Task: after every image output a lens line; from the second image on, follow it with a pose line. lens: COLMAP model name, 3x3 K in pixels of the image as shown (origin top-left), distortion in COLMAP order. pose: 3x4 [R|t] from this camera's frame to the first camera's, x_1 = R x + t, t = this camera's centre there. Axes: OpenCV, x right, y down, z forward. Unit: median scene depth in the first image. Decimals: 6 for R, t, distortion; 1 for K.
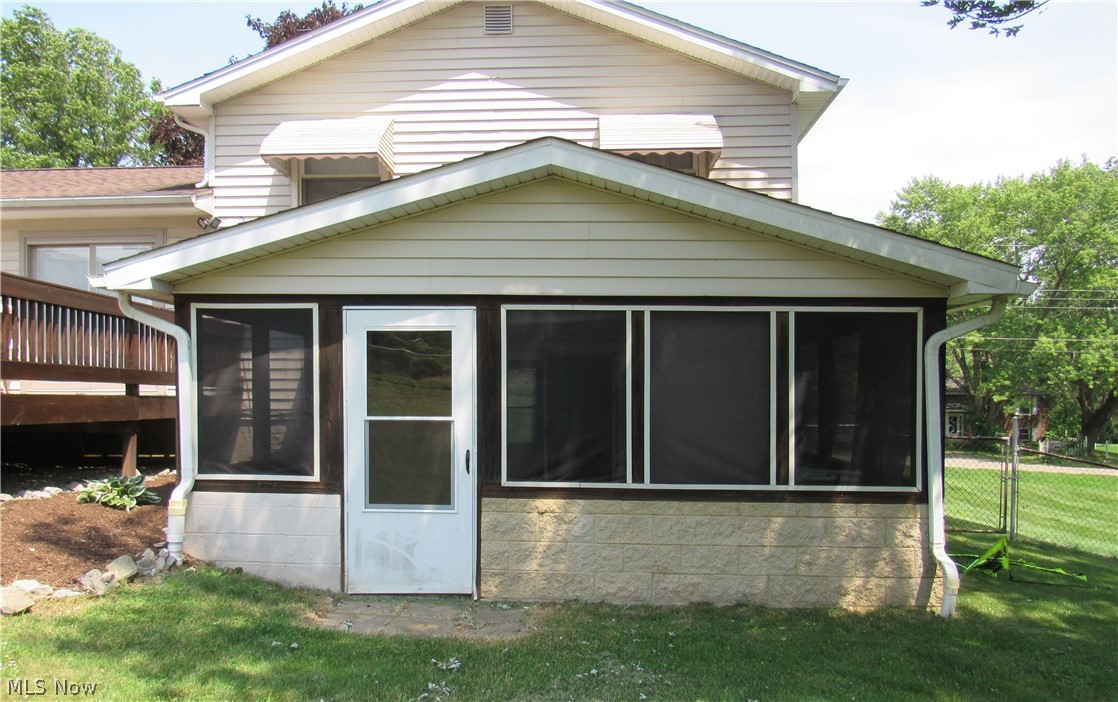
lens RADIAL K [[802.0, 0, 549.3], [0, 802.0, 351.7], [0, 0, 1]] dist [-0.048038, -0.001376]
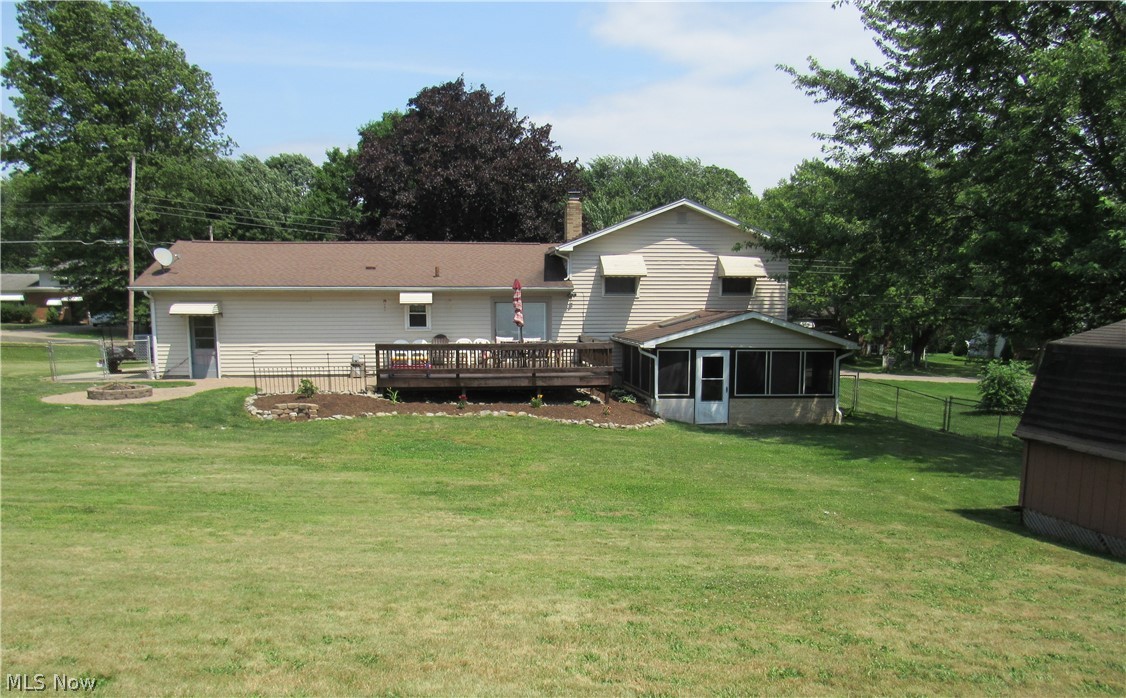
lens RADIAL K [[807.7, 0, 570.4], [0, 807.7, 350.2], [0, 0, 1]] dist [-0.048038, -0.001376]
pose [[0.985751, -0.009115, 0.167963, -1.516920], [-0.010759, 0.993070, 0.117032, -0.508925], [-0.167865, -0.117171, 0.978822, -2.714353]]
